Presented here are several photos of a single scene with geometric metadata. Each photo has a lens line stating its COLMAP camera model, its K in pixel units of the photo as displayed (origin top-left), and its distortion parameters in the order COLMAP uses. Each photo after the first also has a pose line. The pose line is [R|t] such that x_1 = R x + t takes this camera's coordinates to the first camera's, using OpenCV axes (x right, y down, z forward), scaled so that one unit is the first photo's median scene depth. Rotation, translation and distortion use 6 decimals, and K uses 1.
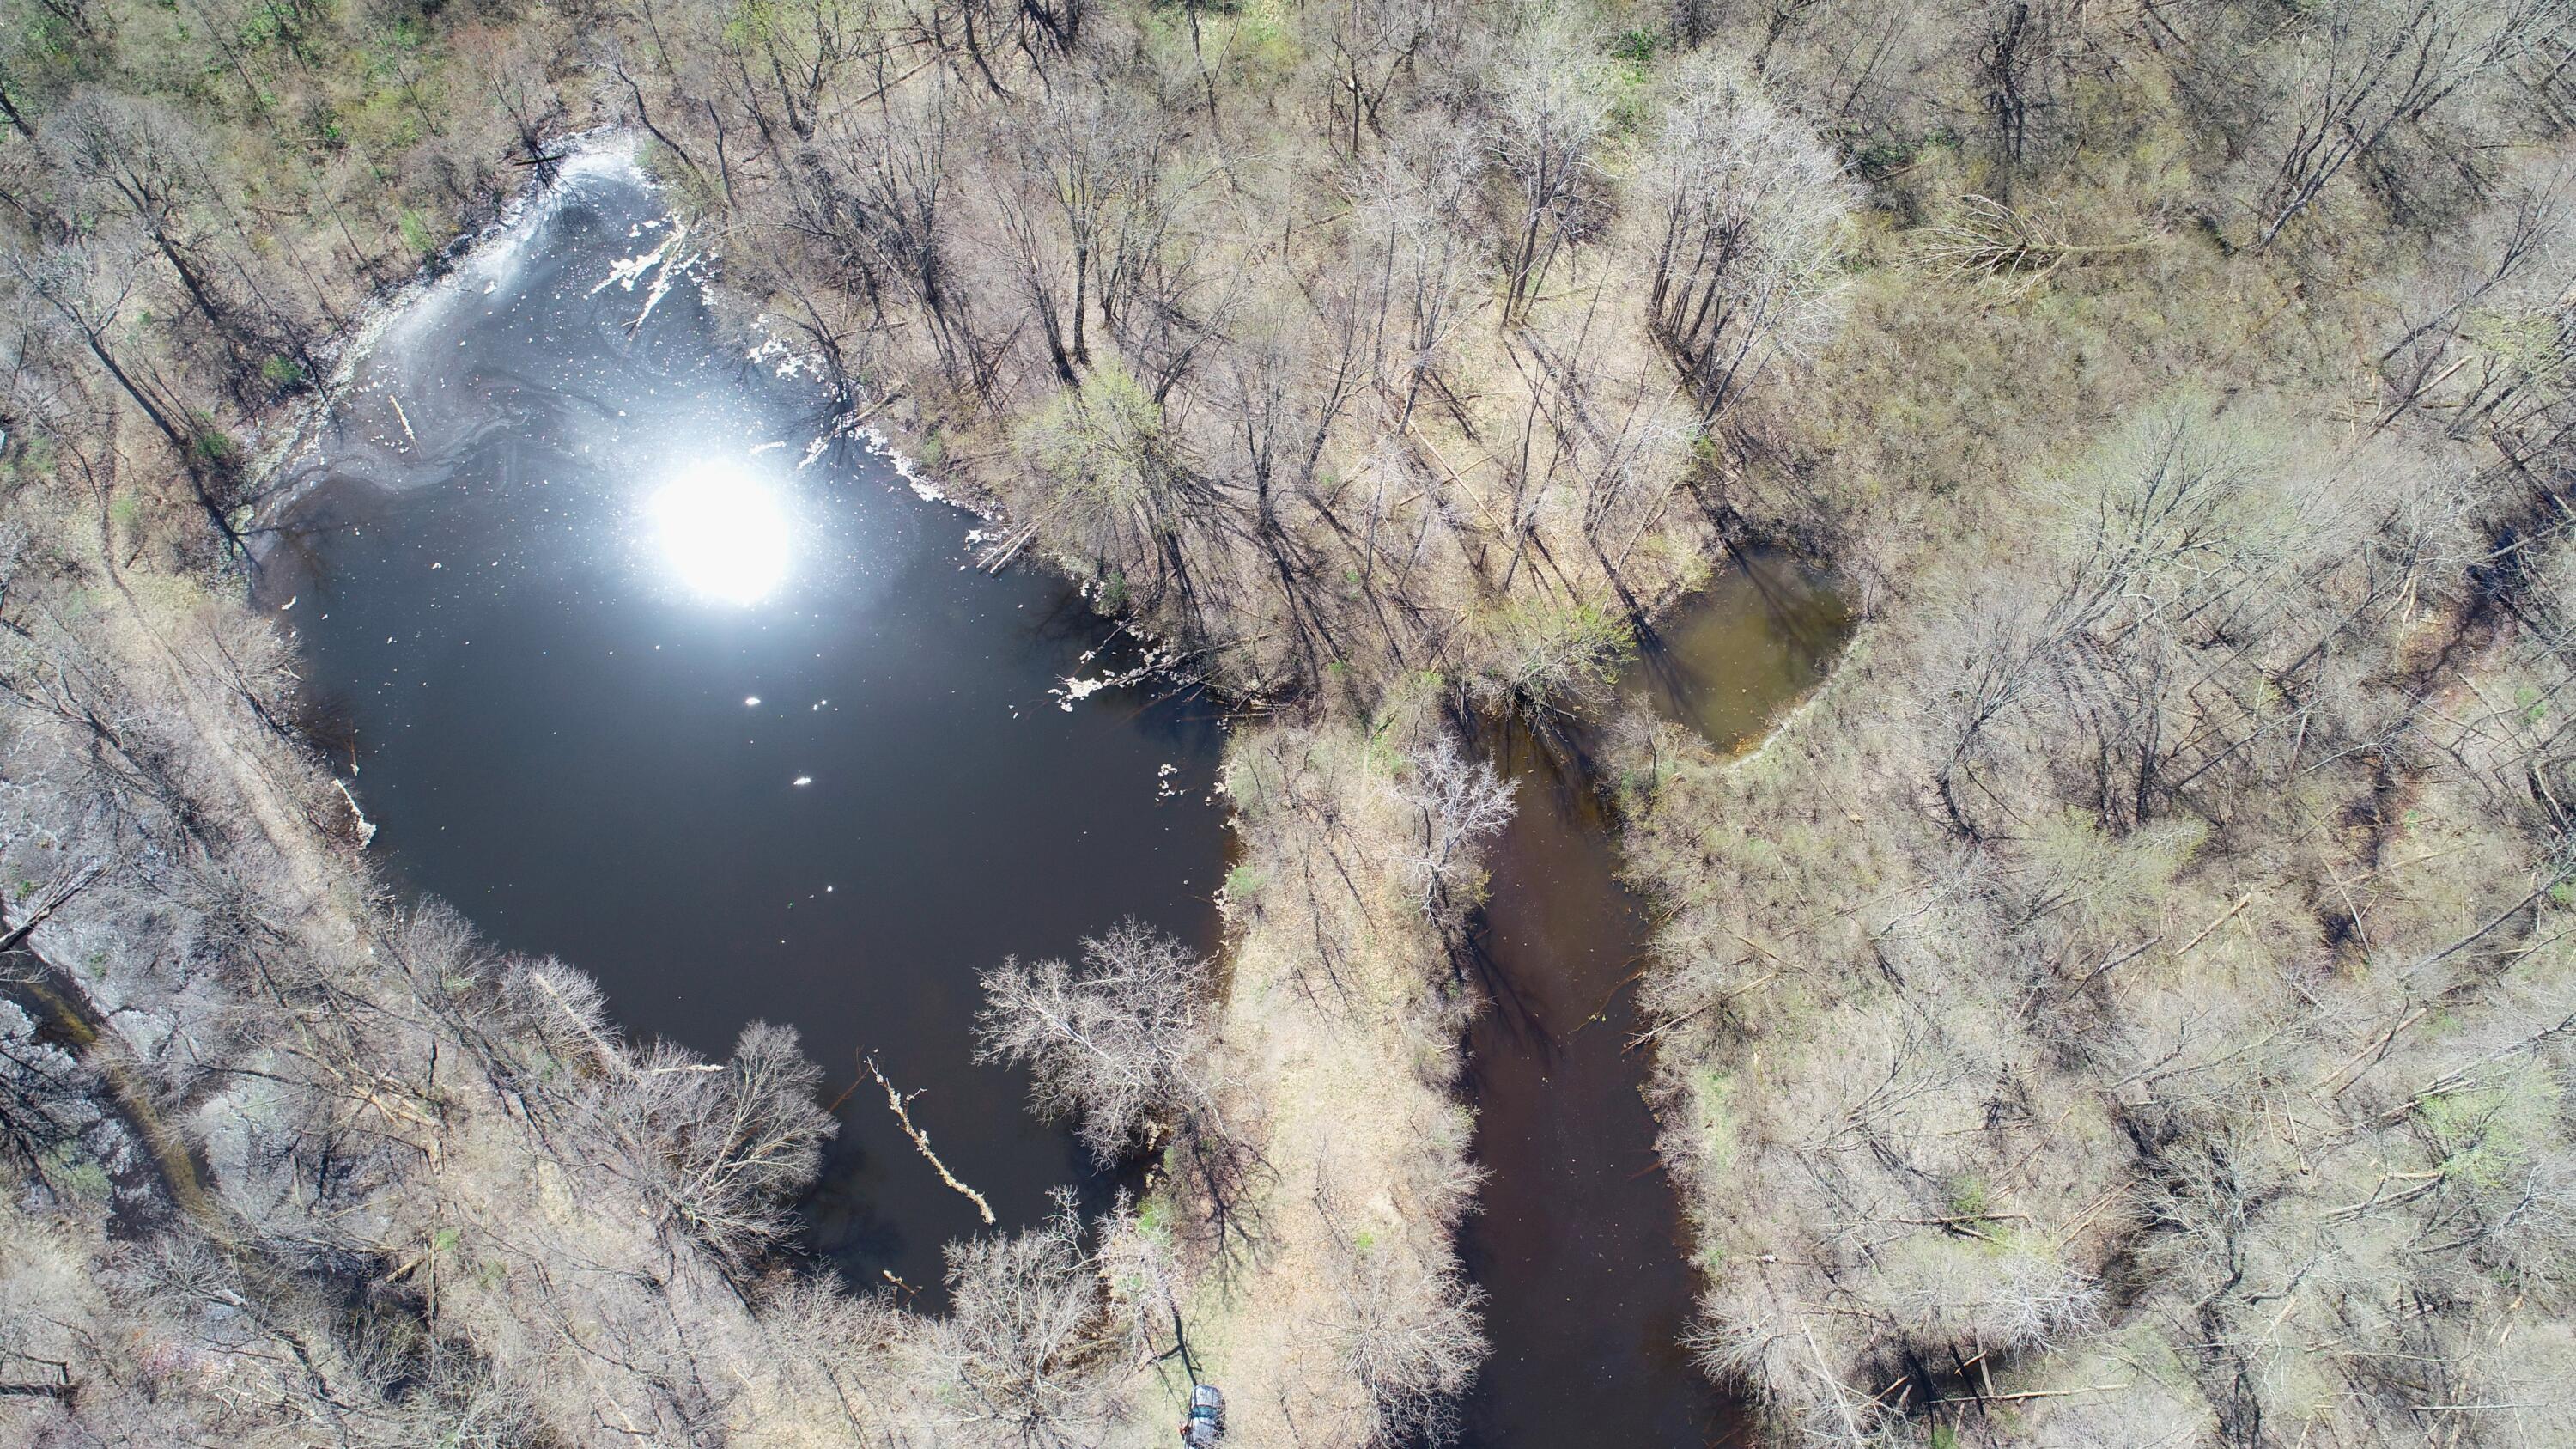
lens RADIAL K [[1718.0, 0, 1288.0], [0, 1718.0, 724.5], [0, 0, 1]] dist [-0.005660, 0.001593]
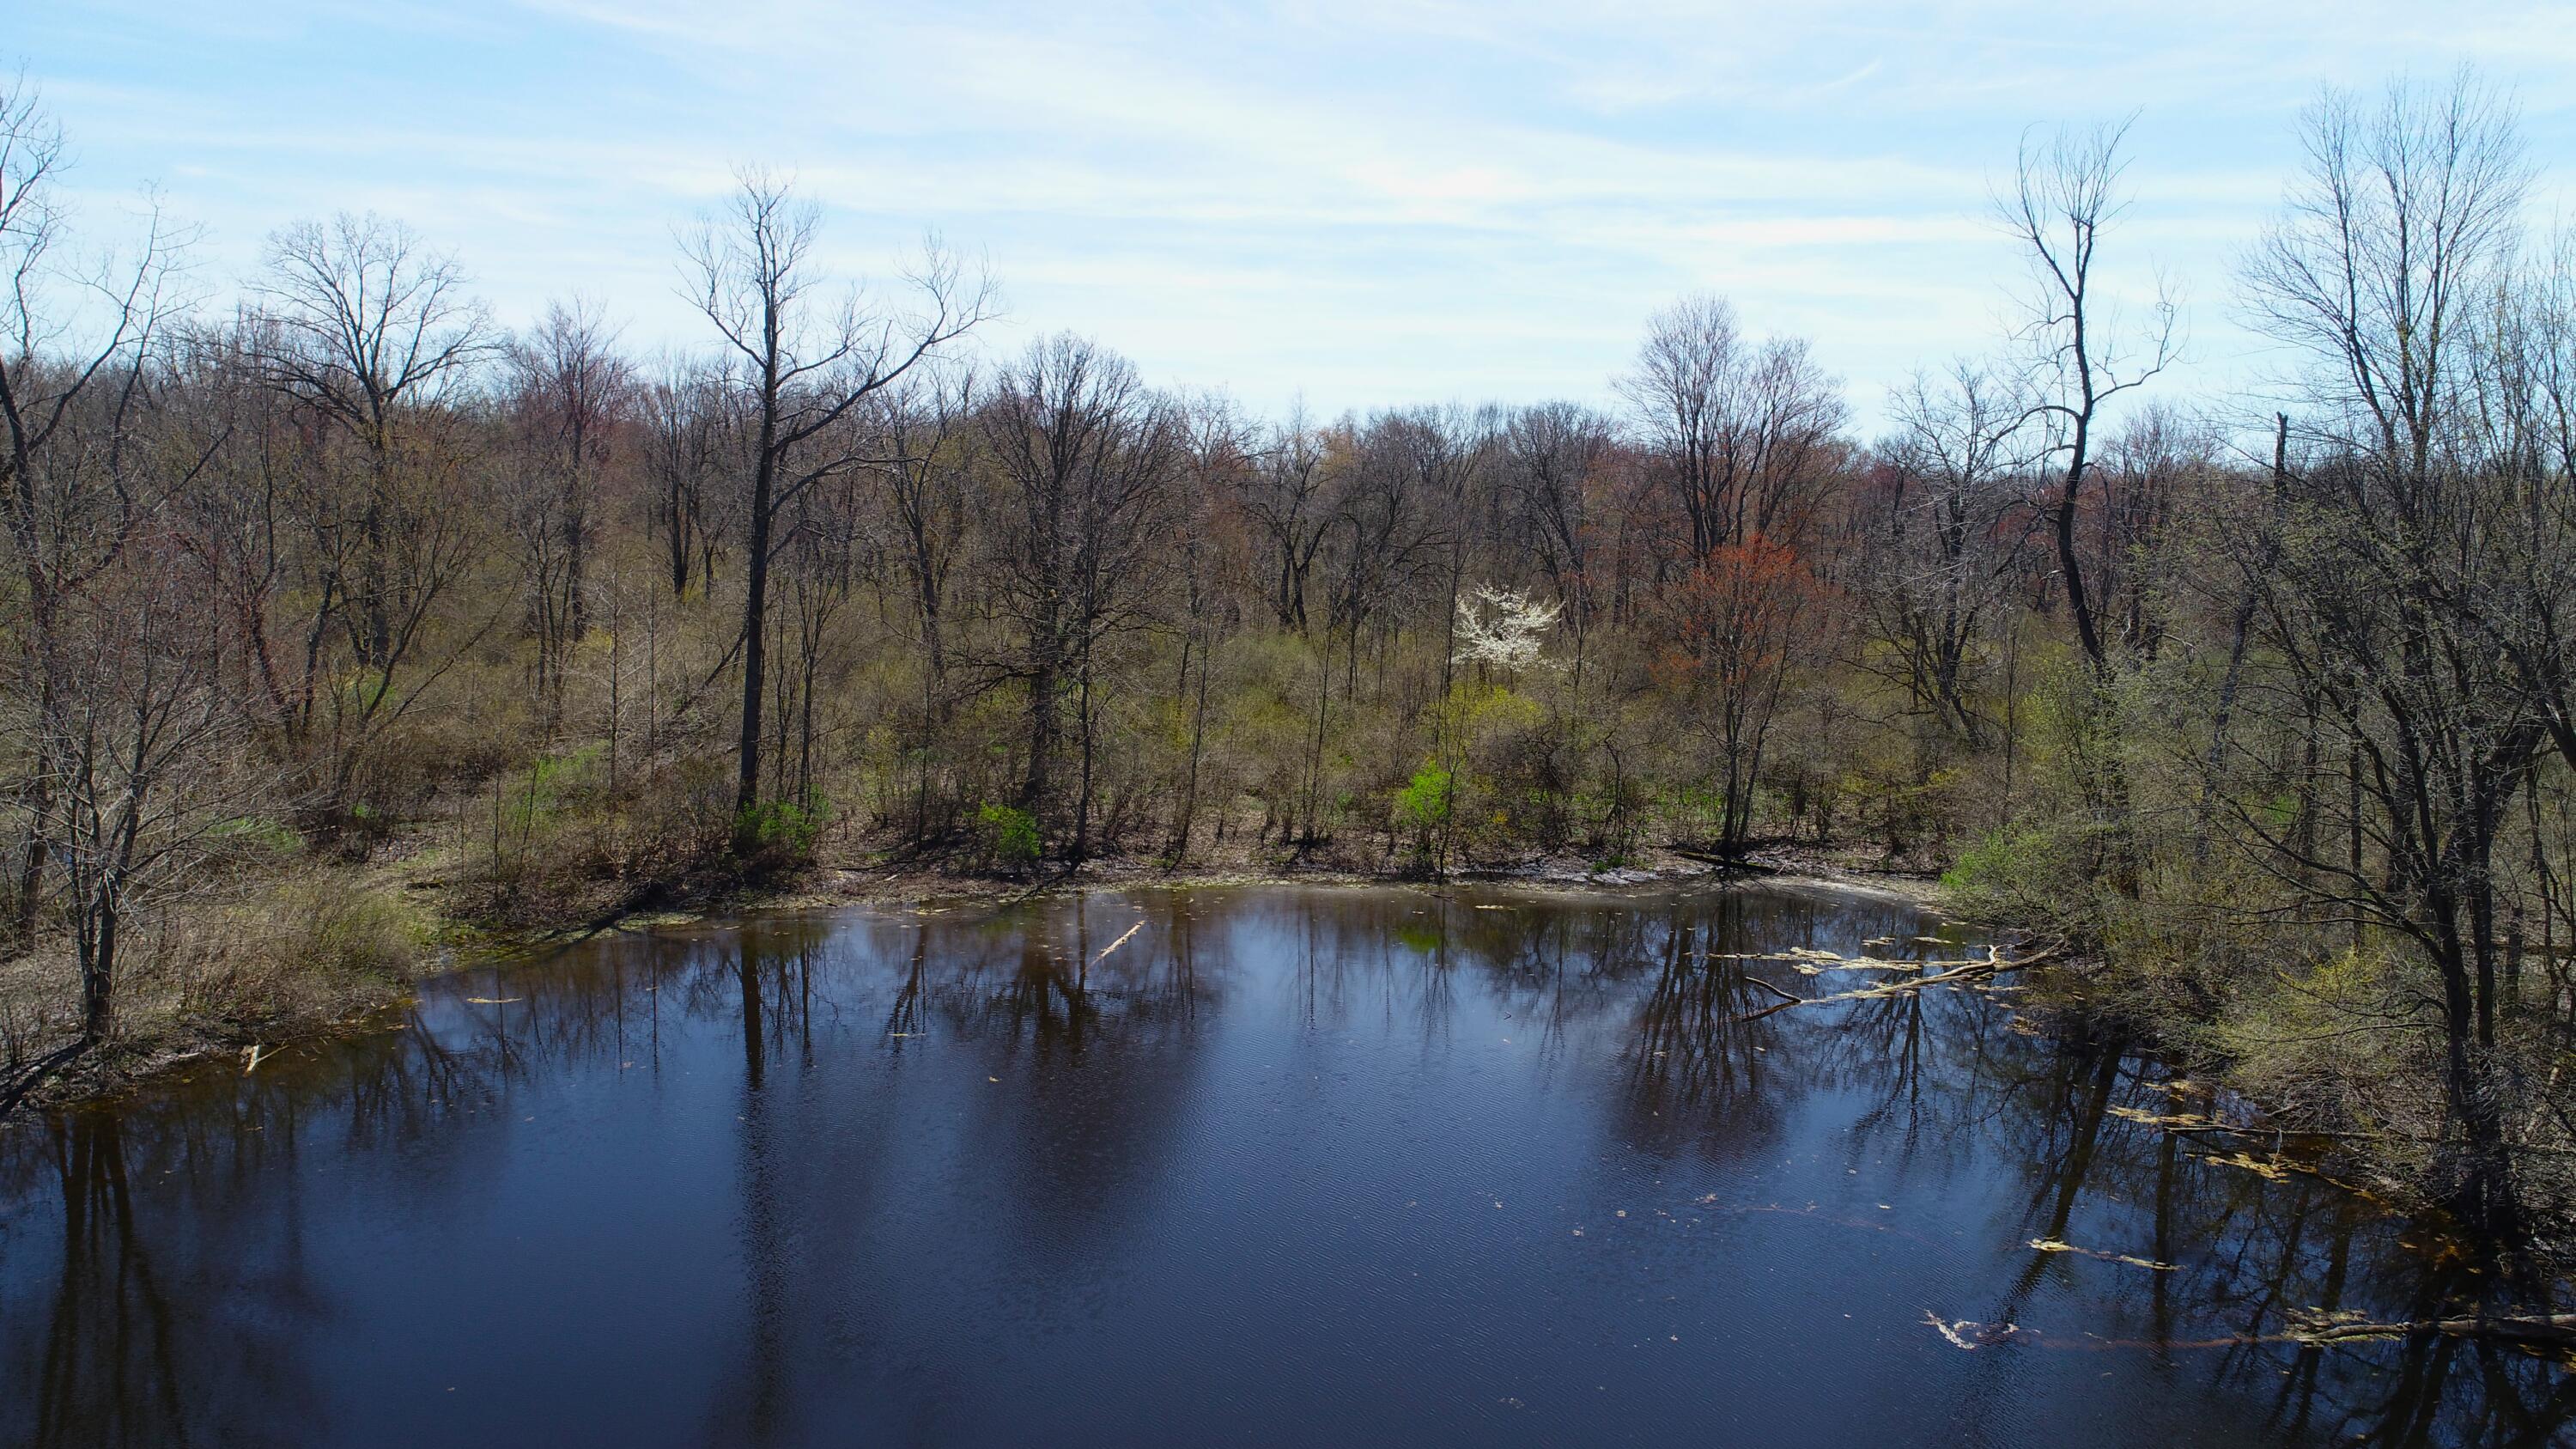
lens RADIAL K [[1722.5, 0, 1299.3], [0, 1722.5, 731.4], [0, 0, 1]] dist [-0.006032, 0.004367]
pose [[0.739315, 0.051333, -0.671400, -0.256314], [-0.619650, 0.442091, -0.648529, 0.027568], [0.263528, 0.895500, 0.358653, 0.917476]]
